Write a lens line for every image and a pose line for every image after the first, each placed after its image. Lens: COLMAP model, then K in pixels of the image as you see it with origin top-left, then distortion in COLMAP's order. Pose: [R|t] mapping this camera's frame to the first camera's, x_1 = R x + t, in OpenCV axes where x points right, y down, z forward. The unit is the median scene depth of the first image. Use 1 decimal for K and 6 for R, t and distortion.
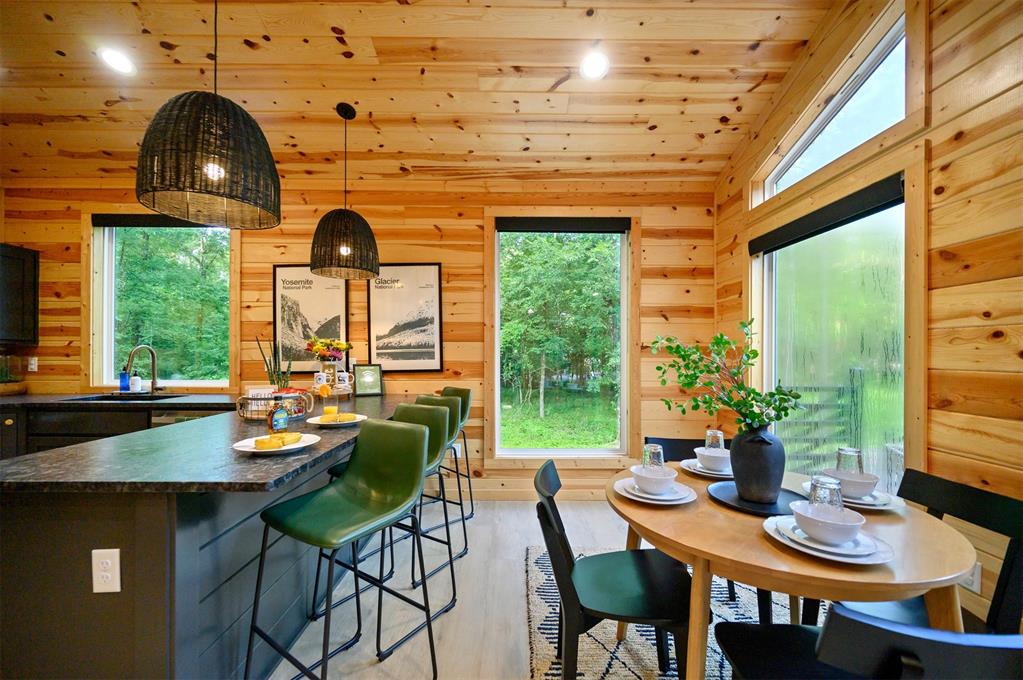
lens RADIAL K [[409.2, 0, 523.3], [0, 409.2, 354.6], [0, 0, 1]] dist [-0.002399, 0.000332]
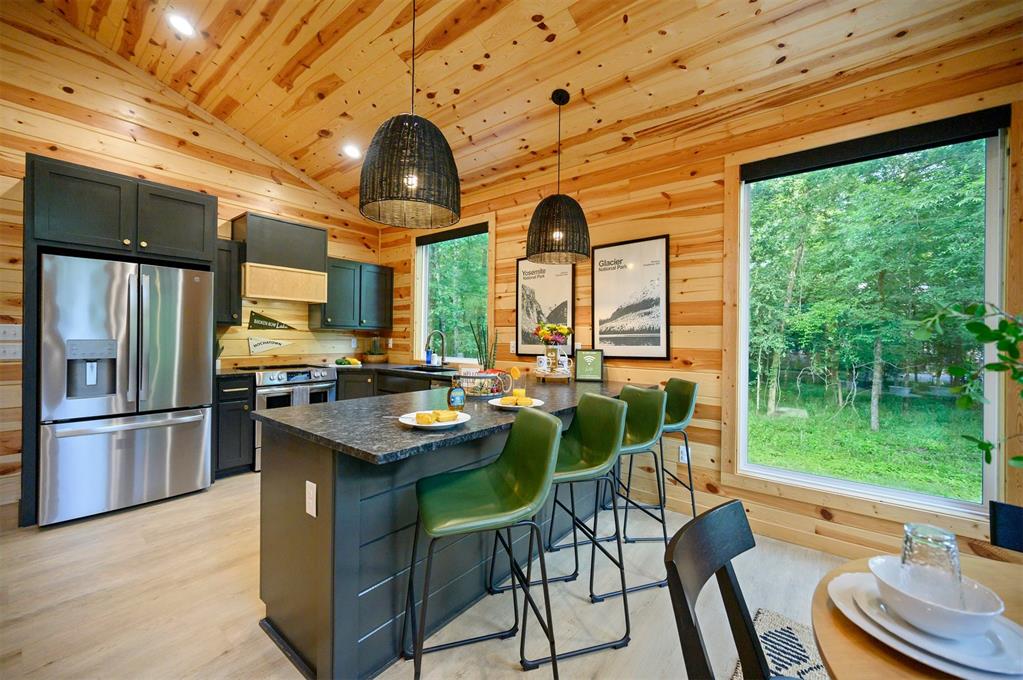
lens RADIAL K [[409.2, 0, 508.9], [0, 409.2, 338.2], [0, 0, 1]] dist [-0.002399, 0.000332]
pose [[0.767396, 0.009467, -0.641103, 0.097944], [-0.013694, 0.999905, -0.001626, 0.001532], [0.641027, 0.010027, 0.767453, 0.123118]]
